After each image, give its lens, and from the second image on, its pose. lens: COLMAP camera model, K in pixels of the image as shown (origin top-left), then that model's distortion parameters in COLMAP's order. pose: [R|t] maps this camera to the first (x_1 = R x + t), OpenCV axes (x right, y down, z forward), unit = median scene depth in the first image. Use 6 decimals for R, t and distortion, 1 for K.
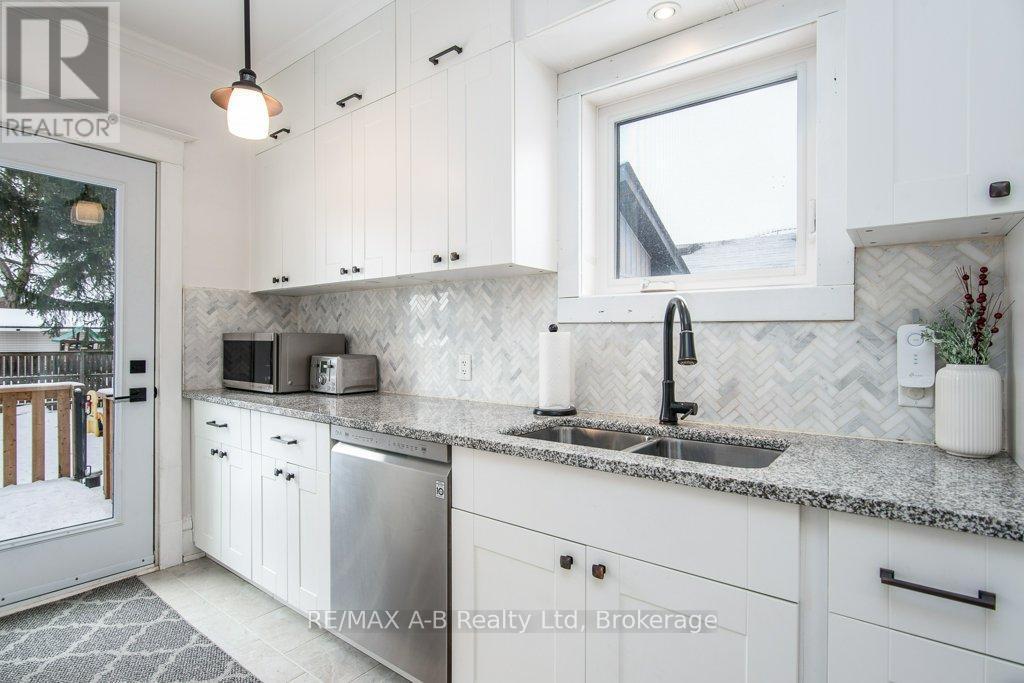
lens RADIAL K [[513.1, 0, 510.4], [0, 513.1, 341.7], [0, 0, 1]] dist [-0.003875, -0.000566]
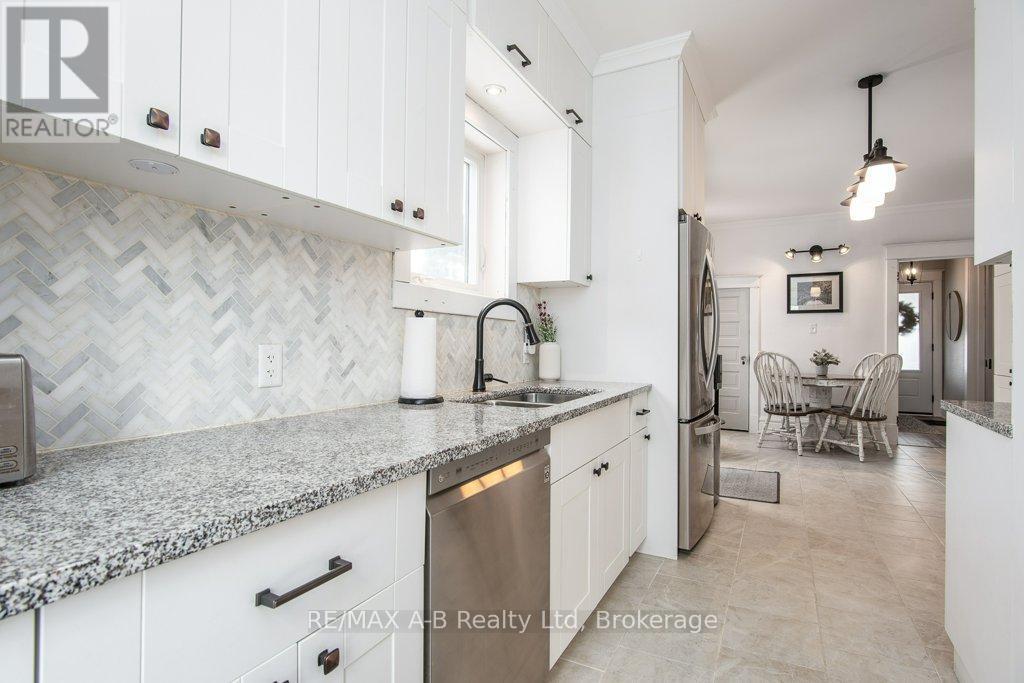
lens RADIAL K [[513.1, 0, 510.4], [0, 513.1, 341.7], [0, 0, 1]] dist [-0.003875, -0.000566]
pose [[-0.171818, -0.001513, 0.985127, -0.666978], [-0.002206, 0.999997, 0.001151, 0.018419], [-0.985126, -0.001975, -0.171821, 0.745637]]
